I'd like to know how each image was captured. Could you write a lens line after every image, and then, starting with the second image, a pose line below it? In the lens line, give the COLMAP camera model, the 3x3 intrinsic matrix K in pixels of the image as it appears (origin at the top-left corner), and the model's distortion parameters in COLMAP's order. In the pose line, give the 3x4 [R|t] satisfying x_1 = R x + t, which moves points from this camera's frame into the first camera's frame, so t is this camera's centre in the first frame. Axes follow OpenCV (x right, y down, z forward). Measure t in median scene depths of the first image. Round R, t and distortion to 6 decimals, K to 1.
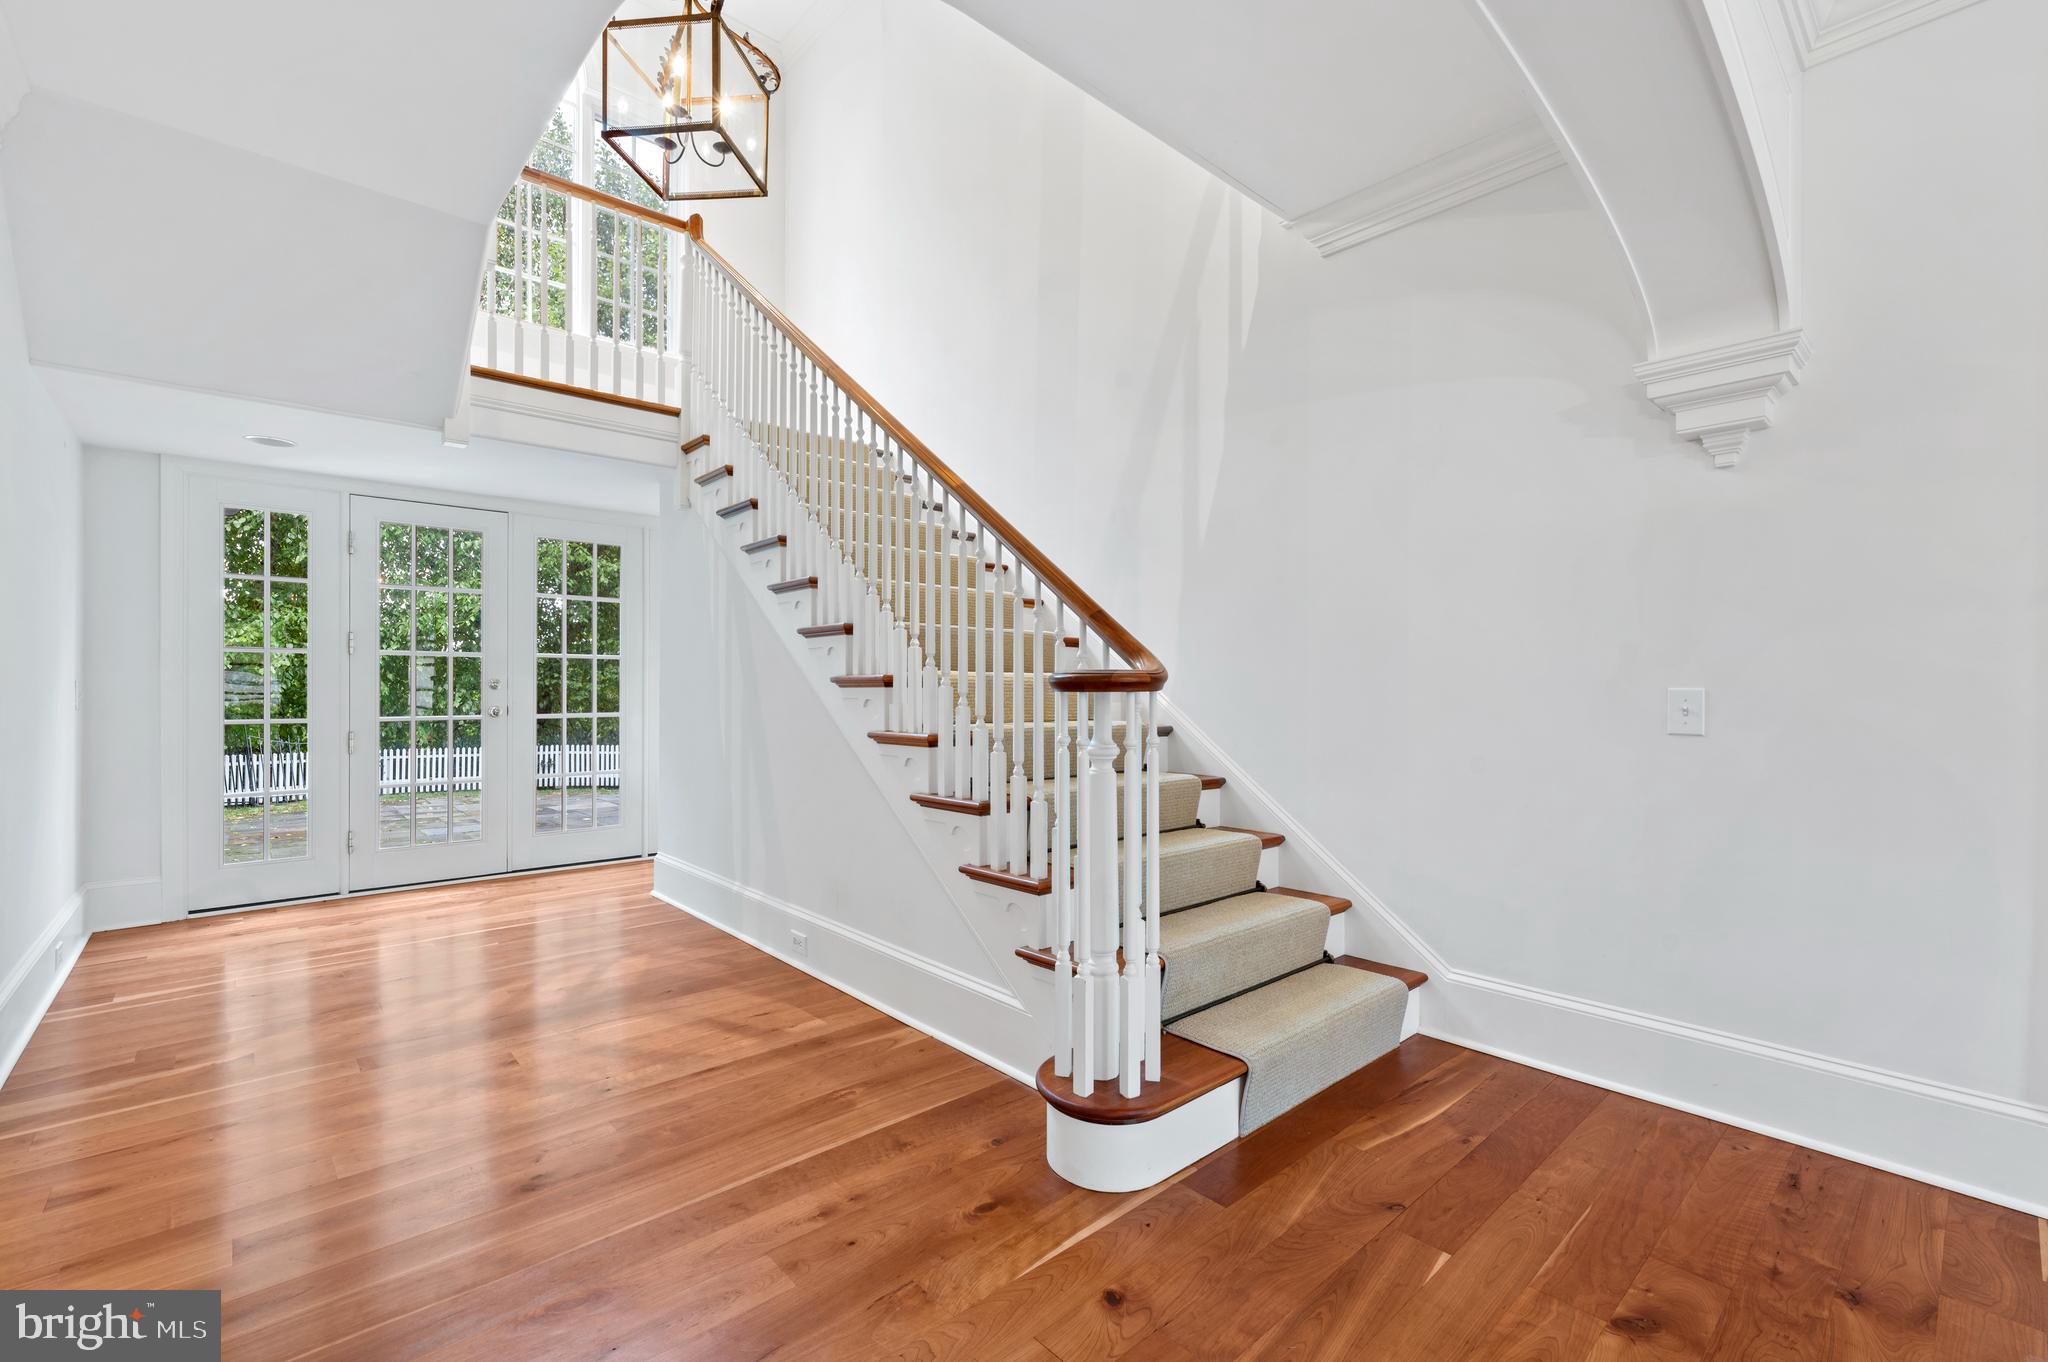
lens RADIAL K [[841.7, 0, 1007.8], [0, 841.7, 688.2], [0, 0, 1]] dist [-0.002396, 0.001472]
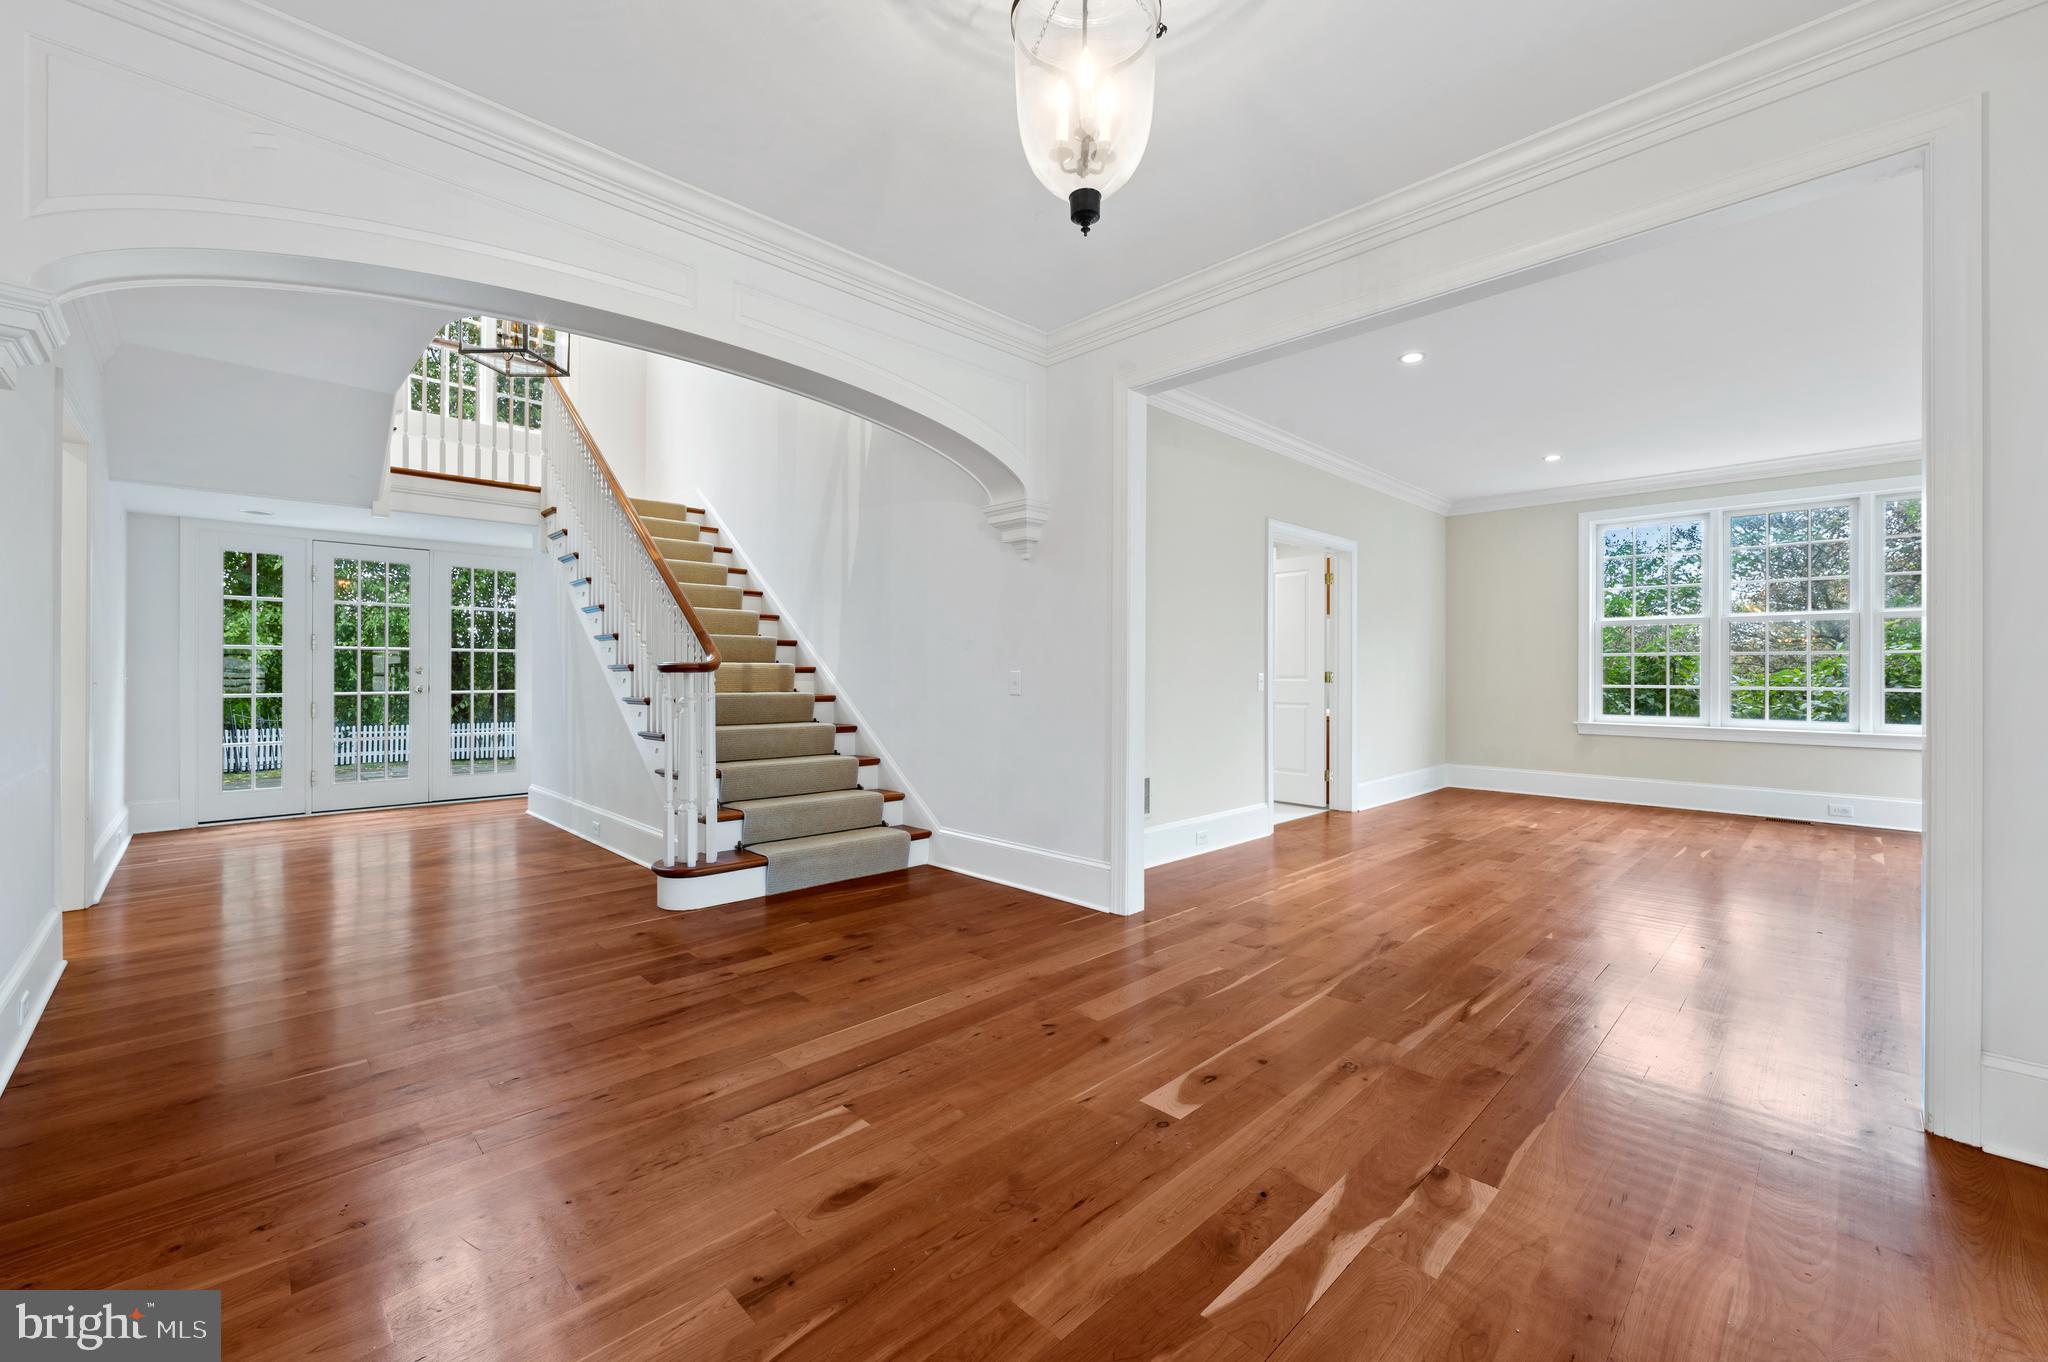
lens RADIAL K [[819.1, 0, 1040.4], [0, 819.1, 672.9], [0, 0, 1]] dist [-0.003513, 0.001221]
pose [[0.998764, -0.000251, 0.049697, 0.448154], [0.000376, 0.999997, -0.002511, 0.005047], [-0.049696, 0.002526, 0.998761, -0.526793]]
